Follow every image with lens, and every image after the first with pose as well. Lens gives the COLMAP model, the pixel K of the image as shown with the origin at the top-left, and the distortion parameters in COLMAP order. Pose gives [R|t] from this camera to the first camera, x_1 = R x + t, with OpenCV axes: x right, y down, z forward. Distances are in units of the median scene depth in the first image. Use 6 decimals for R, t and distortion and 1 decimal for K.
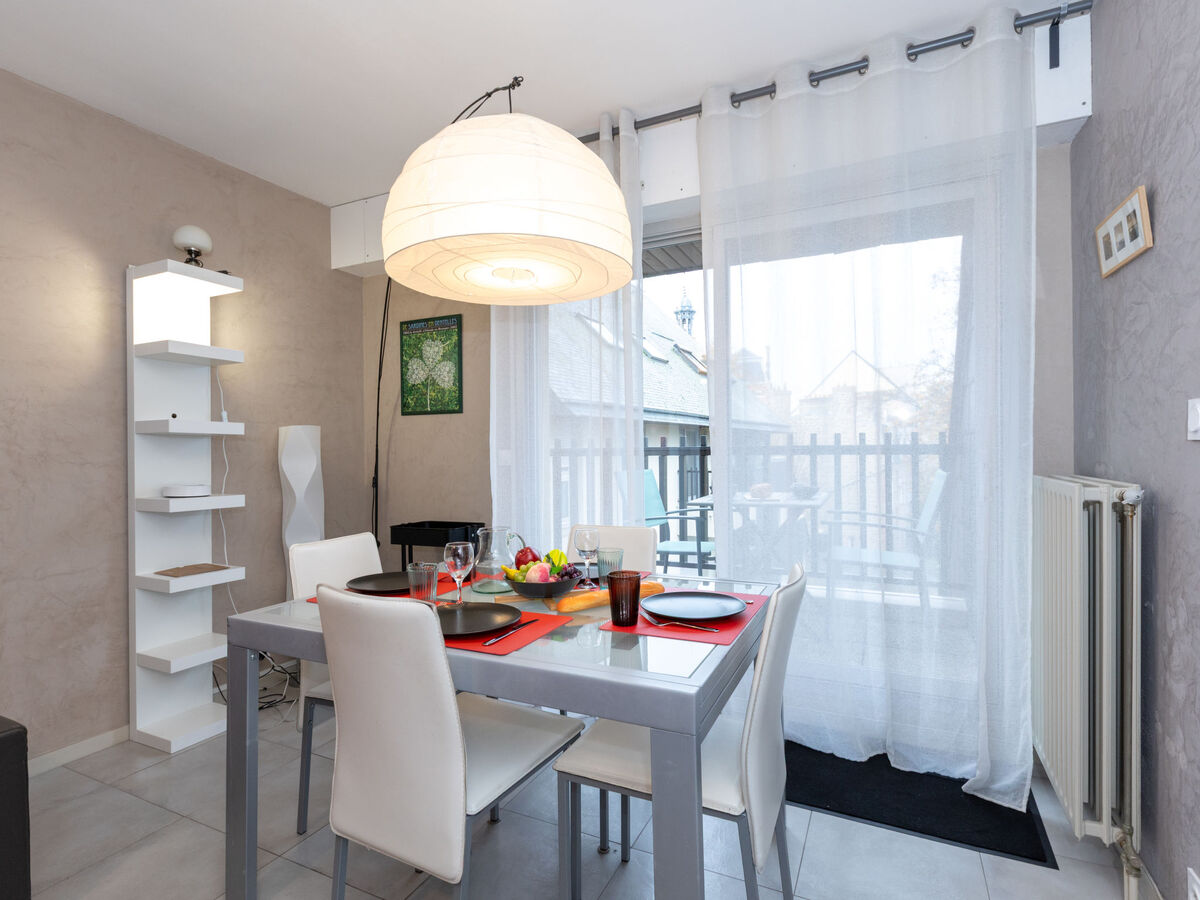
lens RADIAL K [[534.0, 0, 585.6], [0, 534.0, 452.8], [0, 0, 1]] dist [-0.002665, 0.000351]
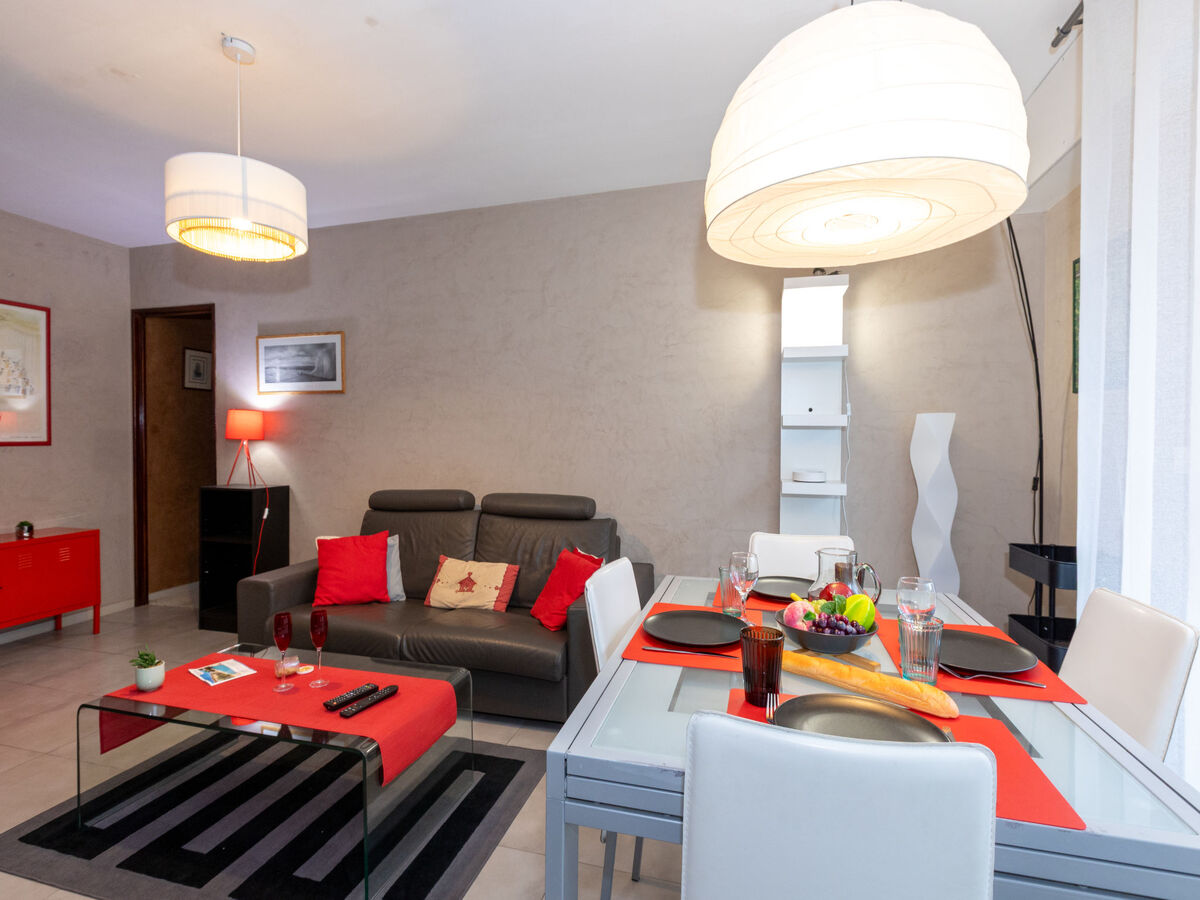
lens RADIAL K [[579.1, 0, 593.6], [0, 579.1, 446.2], [0, 0, 1]] dist [-0.001451, 0.000885]
pose [[0.249683, 0.024213, -0.968025, 0.358317], [-0.004243, 0.999705, 0.023911, -0.021462], [0.968318, -0.001863, 0.249712, 0.271182]]
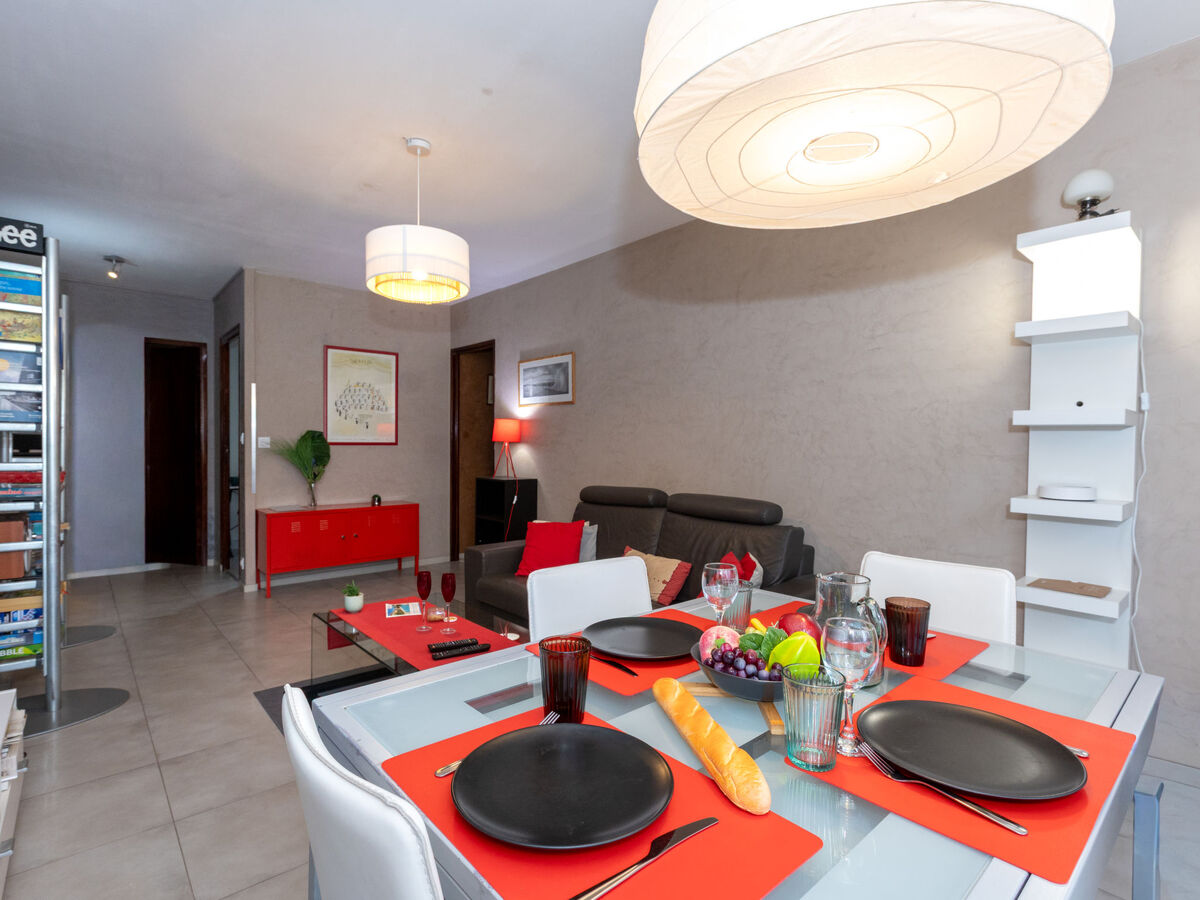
lens RADIAL K [[534.0, 0, 585.6], [0, 534.0, 452.8], [0, 0, 1]] dist [-0.002665, 0.000351]
pose [[-0.291295, 0.024038, -0.956331, 0.315433], [-0.004979, 0.999633, 0.026643, -0.011017], [0.956620, 0.012523, -0.291068, 0.565881]]
